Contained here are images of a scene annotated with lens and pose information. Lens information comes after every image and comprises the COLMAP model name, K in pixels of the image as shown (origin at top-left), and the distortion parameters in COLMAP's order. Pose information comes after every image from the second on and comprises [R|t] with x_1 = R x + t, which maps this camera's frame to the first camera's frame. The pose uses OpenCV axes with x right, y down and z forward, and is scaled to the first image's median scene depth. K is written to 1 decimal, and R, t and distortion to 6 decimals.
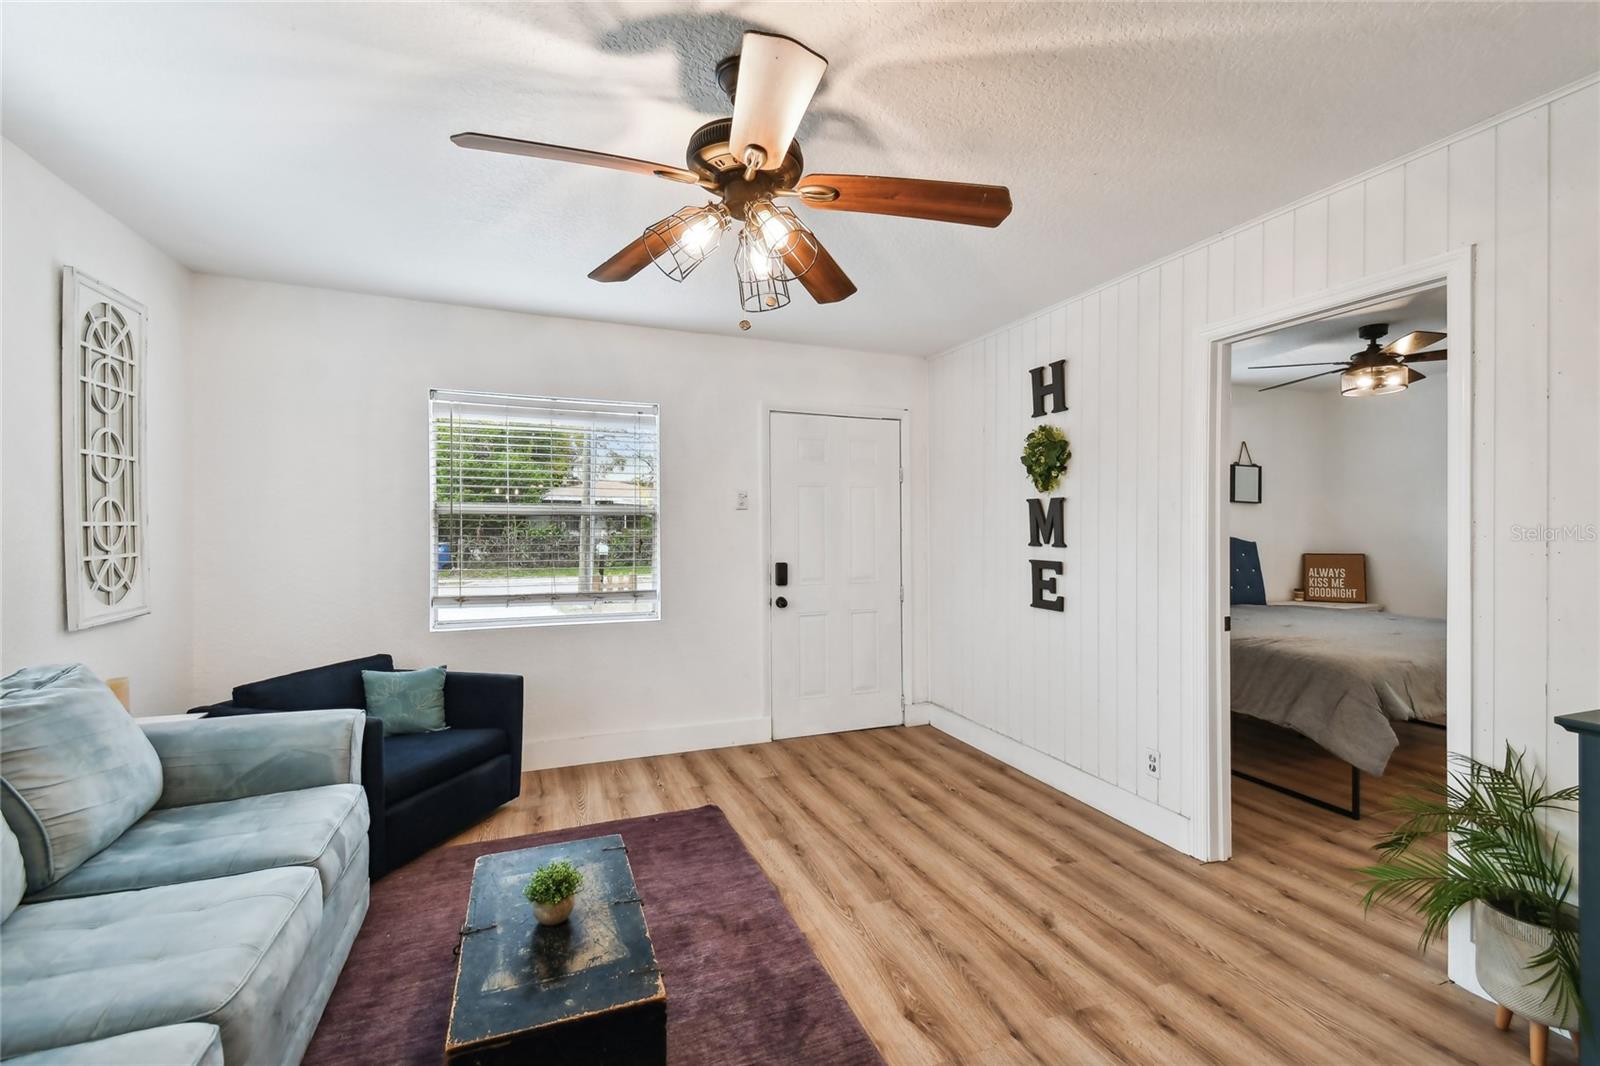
lens RADIAL K [[699.7, 0, 805.1], [0, 699.7, 537.2], [0, 0, 1]] dist [0.045693, -0.022323]
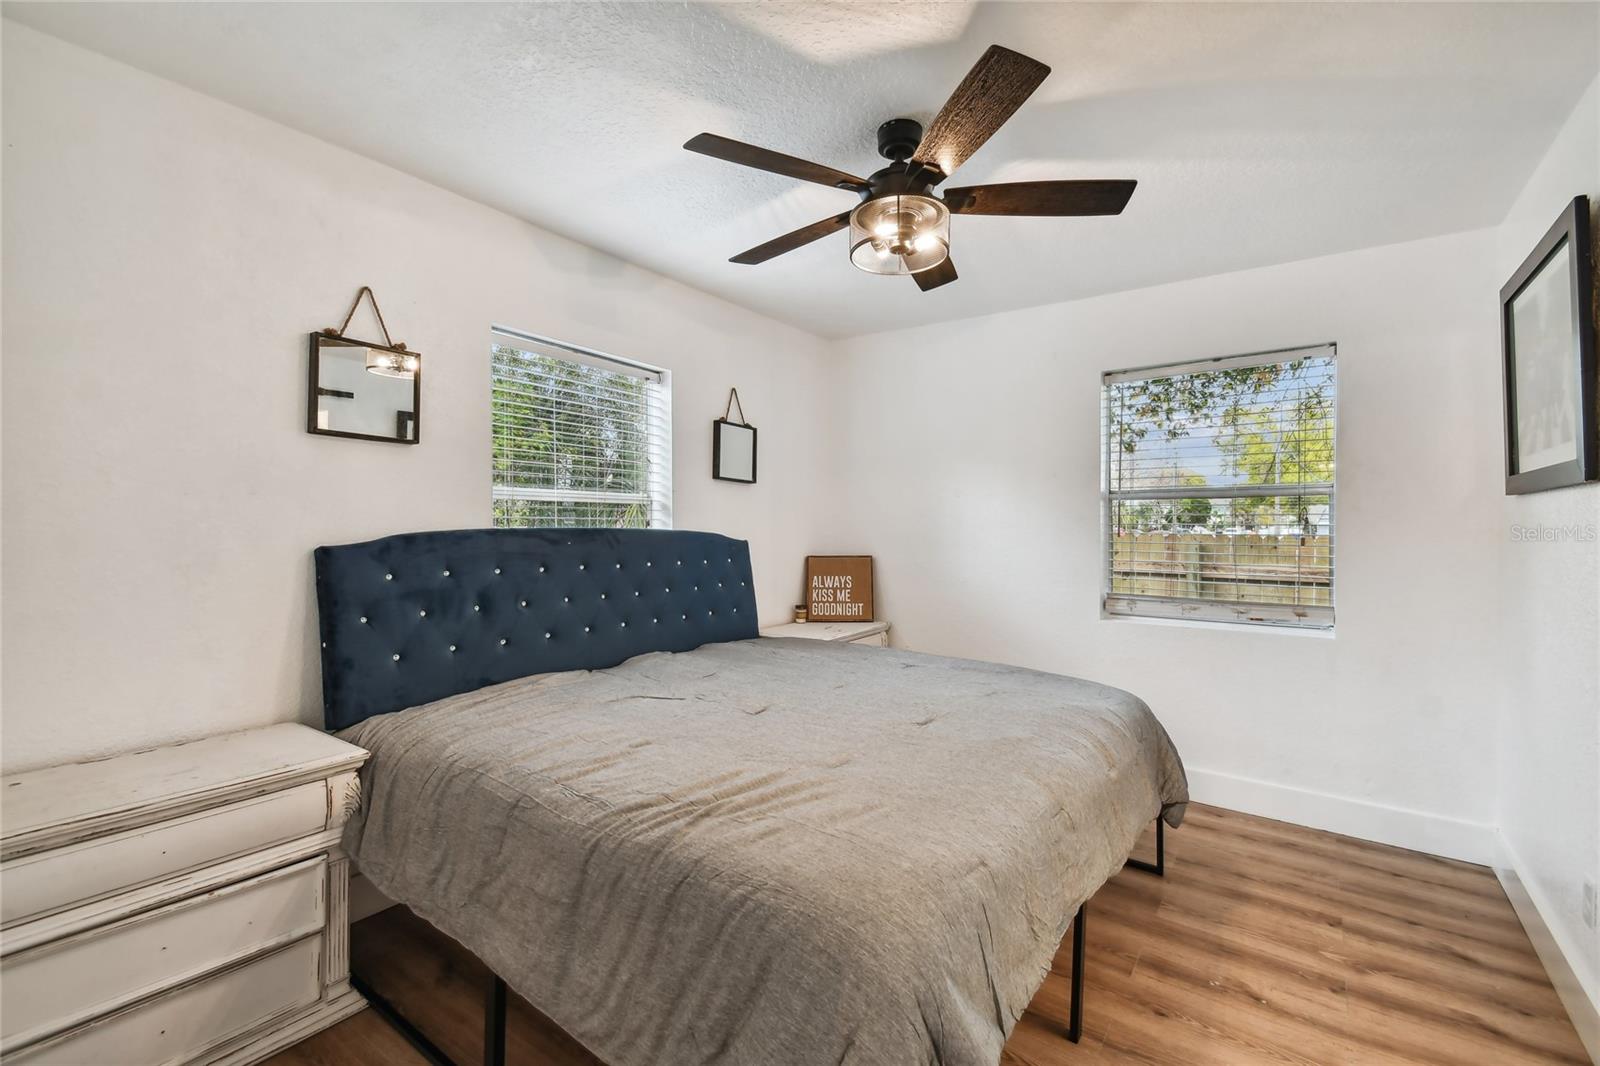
lens RADIAL K [[699.7, 0, 805.1], [0, 699.7, 537.2], [0, 0, 1]] dist [0.045693, -0.022323]
pose [[0.835326, 0.004716, 0.549734, 0.317288], [-0.009657, 0.999935, 0.006095, -0.000736], [-0.549670, -0.010400, 0.835317, 0.419302]]
